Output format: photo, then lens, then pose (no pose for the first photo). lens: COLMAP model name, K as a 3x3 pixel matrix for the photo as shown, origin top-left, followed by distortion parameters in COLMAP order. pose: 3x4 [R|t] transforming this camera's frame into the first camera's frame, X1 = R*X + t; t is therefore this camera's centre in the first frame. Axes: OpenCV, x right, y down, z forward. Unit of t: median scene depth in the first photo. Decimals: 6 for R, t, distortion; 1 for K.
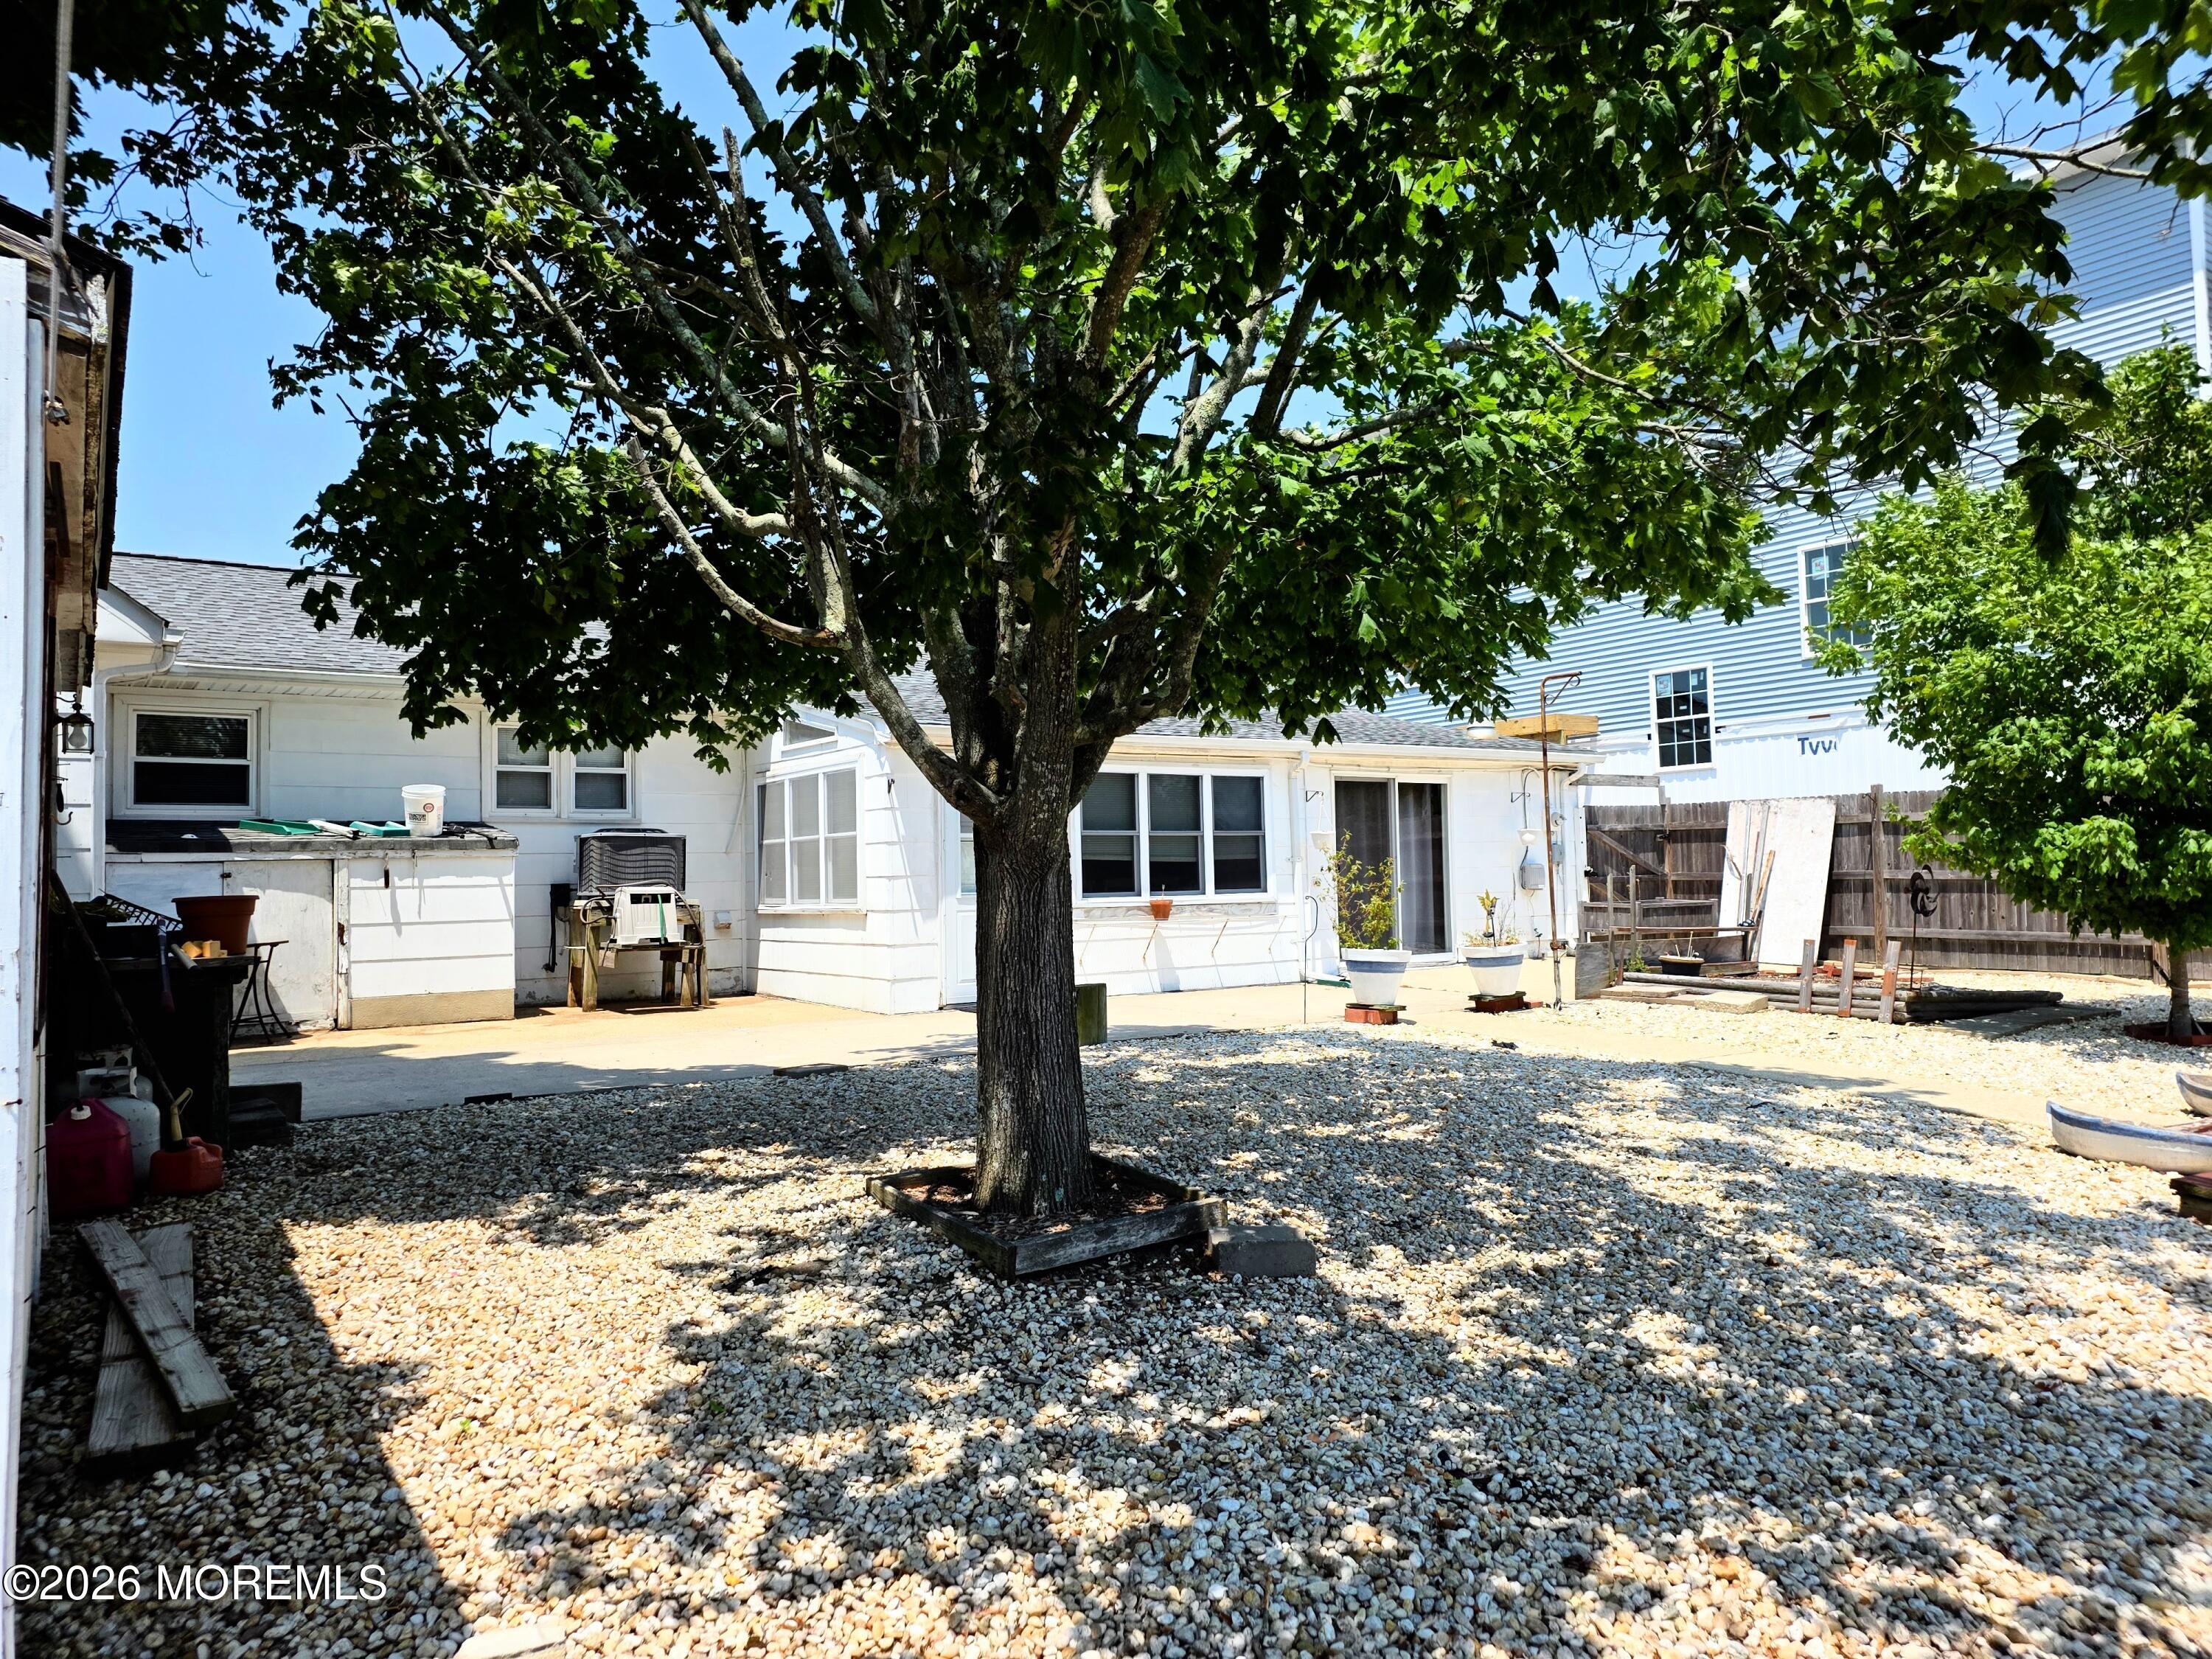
lens RADIAL K [[1454.9, 0, 1116.8], [0, 1454.9, 816.7], [0, 0, 1]] dist [0.121754, -0.128865]
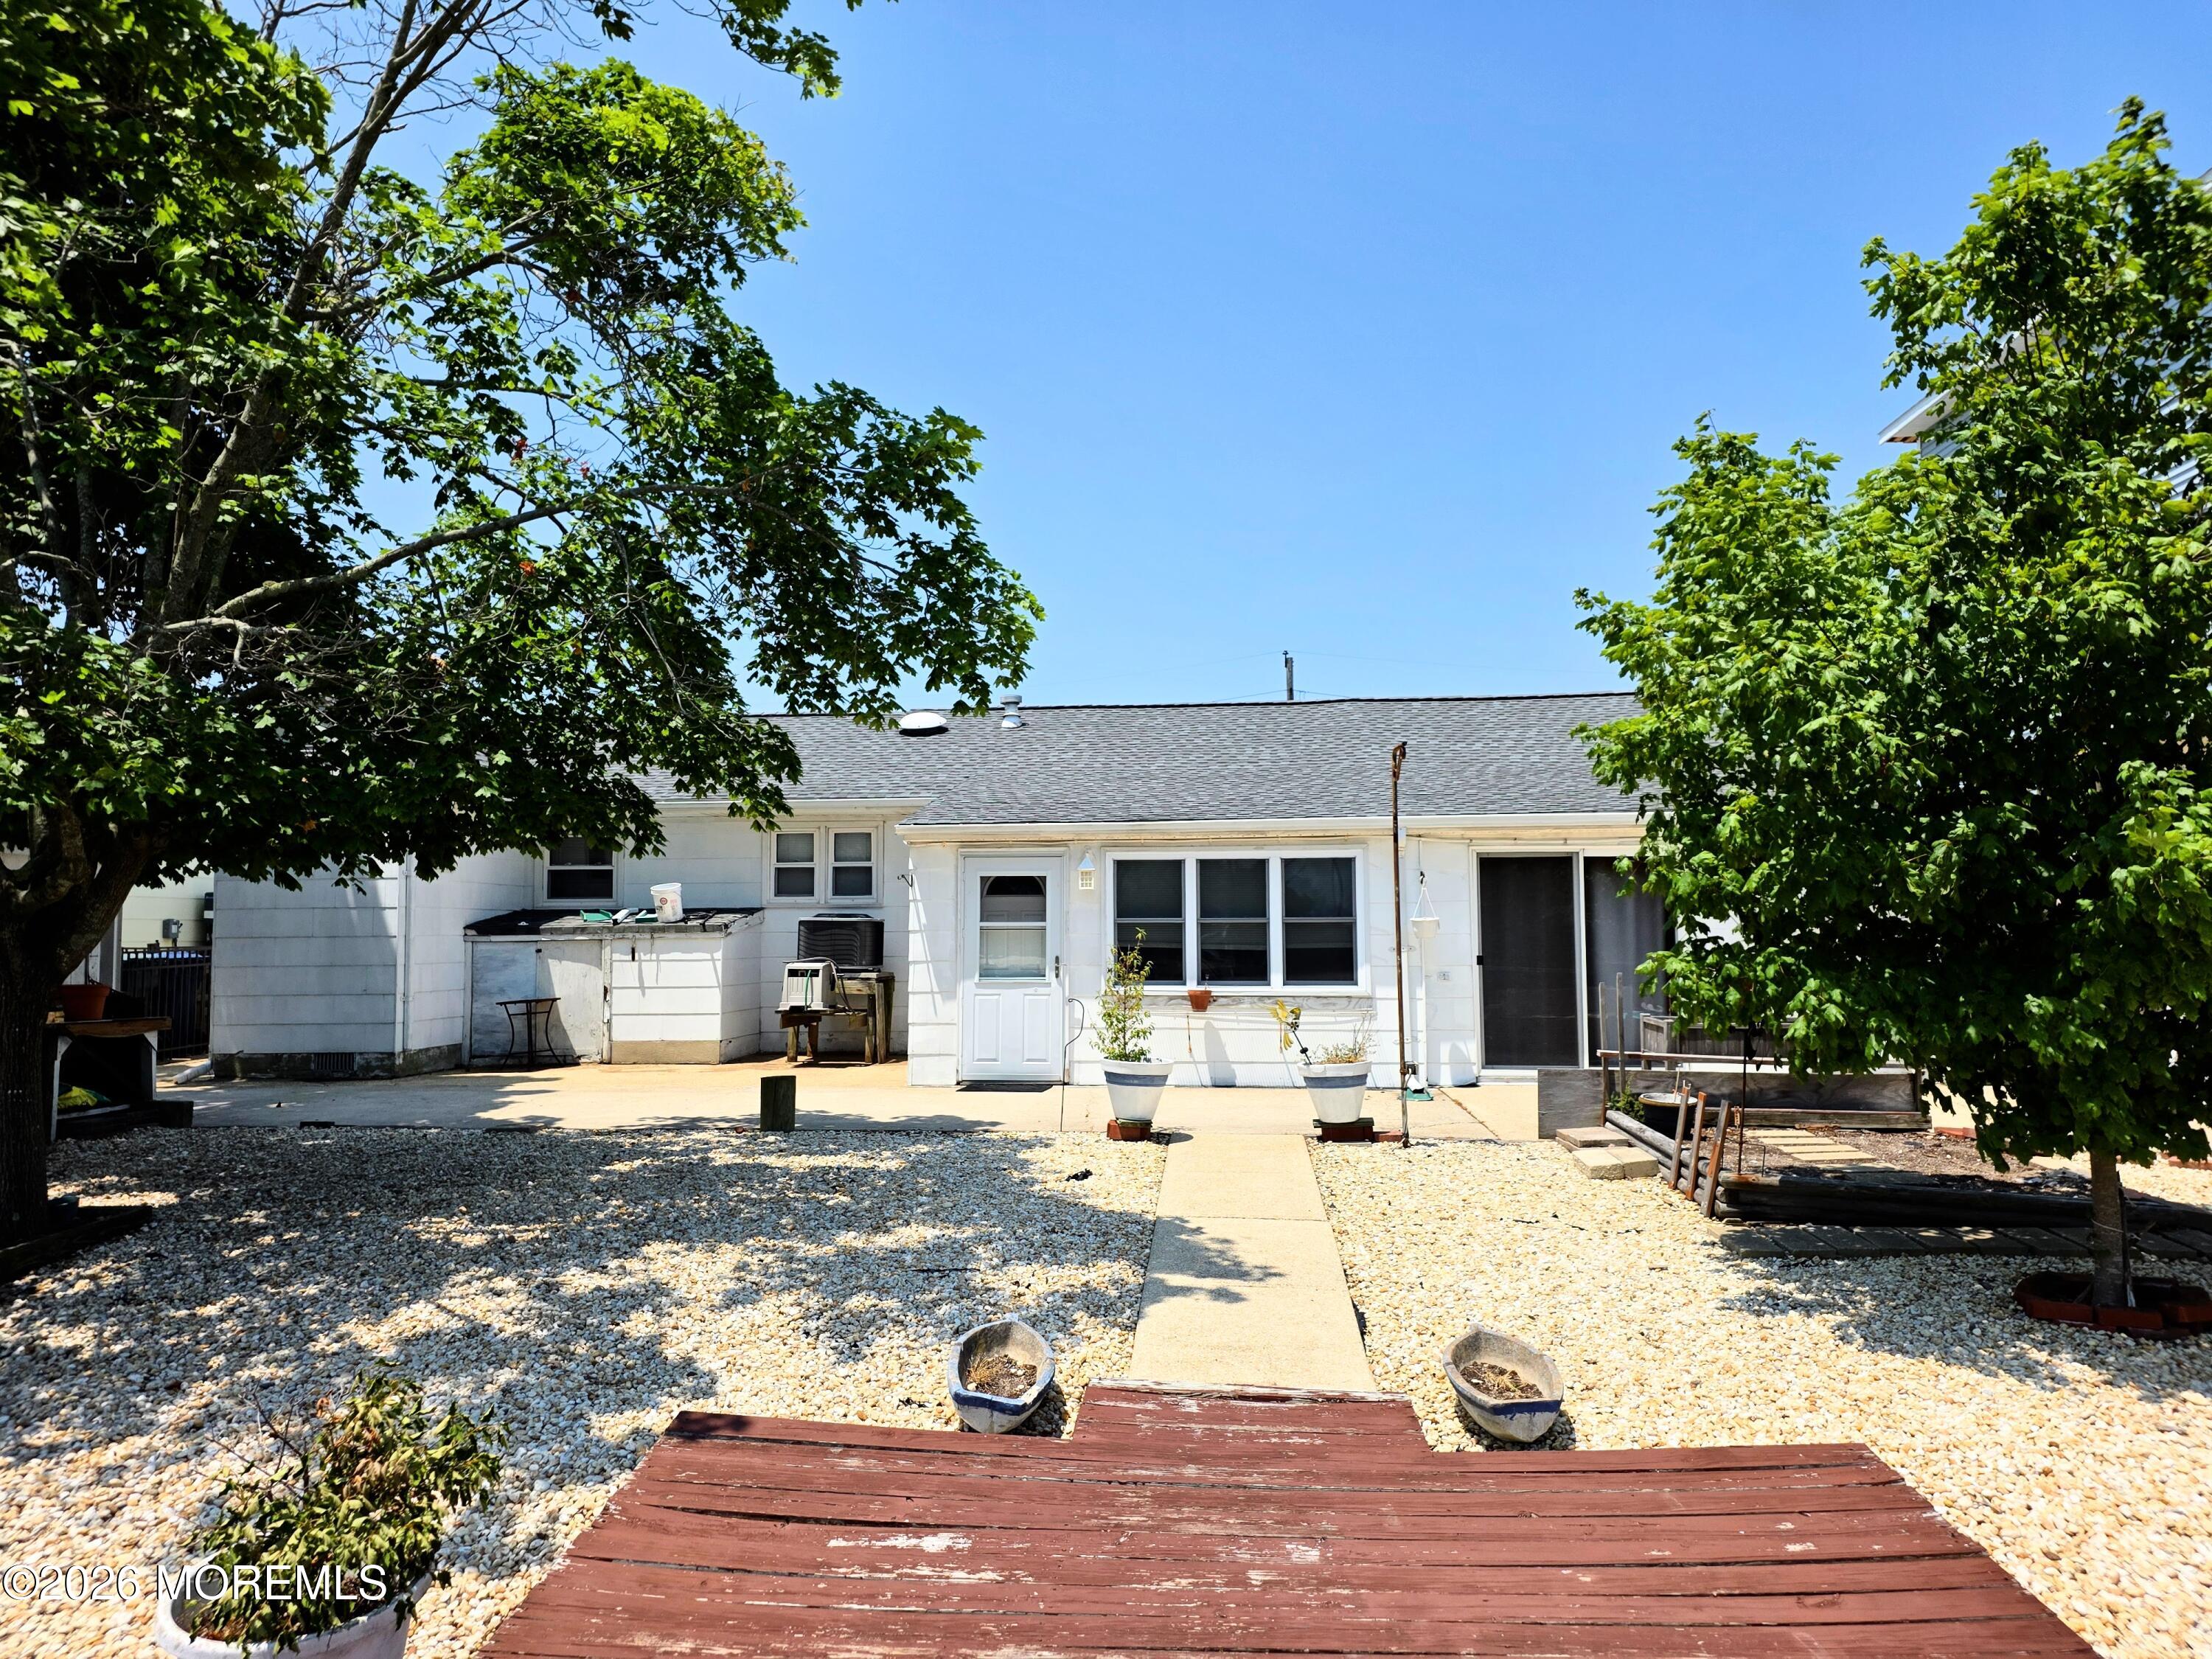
lens RADIAL K [[1454.9, 0, 1116.8], [0, 1454.9, 816.7], [0, 0, 1]] dist [0.121754, -0.128865]
pose [[0.767939, -0.035650, -0.639530, 0.611947], [0.015342, 0.999187, -0.037277, -0.022833], [0.640339, 0.018815, 0.767862, 0.214990]]
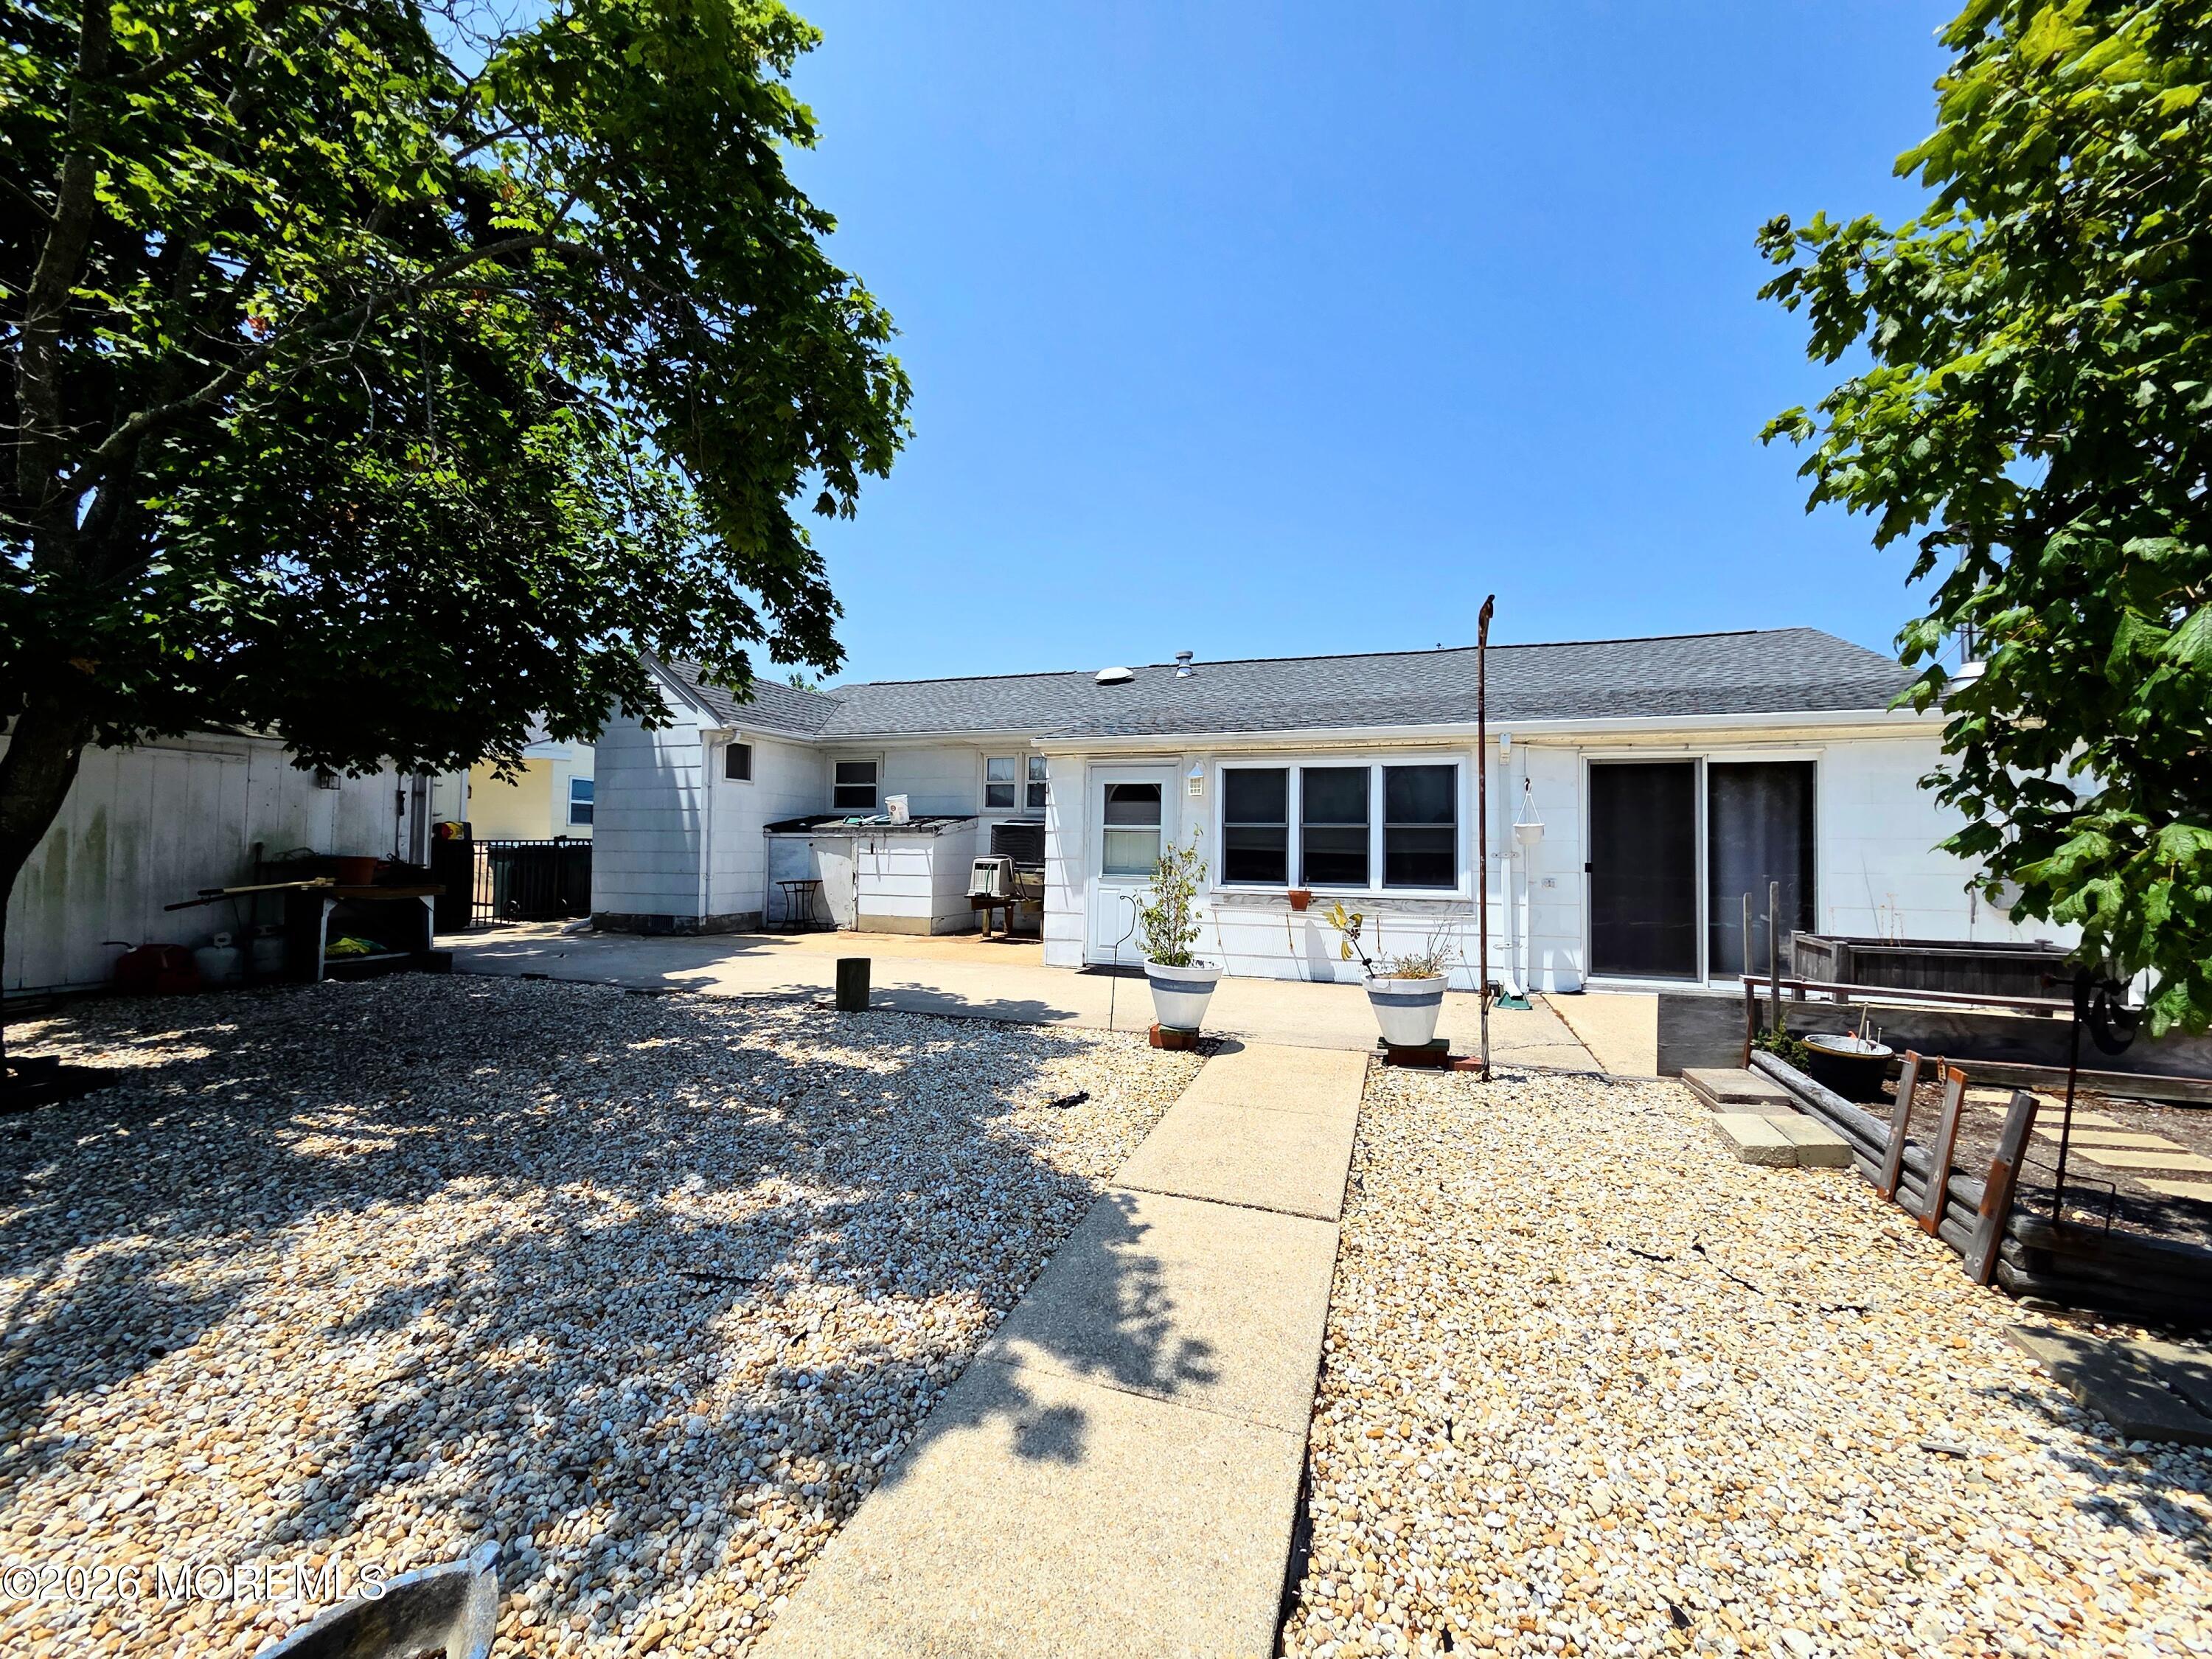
lens RADIAL K [[913.5, 0, 1104.3], [0, 913.5, 813.3], [0, 0, 1]] dist [0.001772, 0.000657]
pose [[0.586968, -0.004822, -0.809596, 0.471300], [0.007938, 0.999968, -0.000200, 0.001855], [0.809571, -0.006309, 0.586988, 0.507233]]
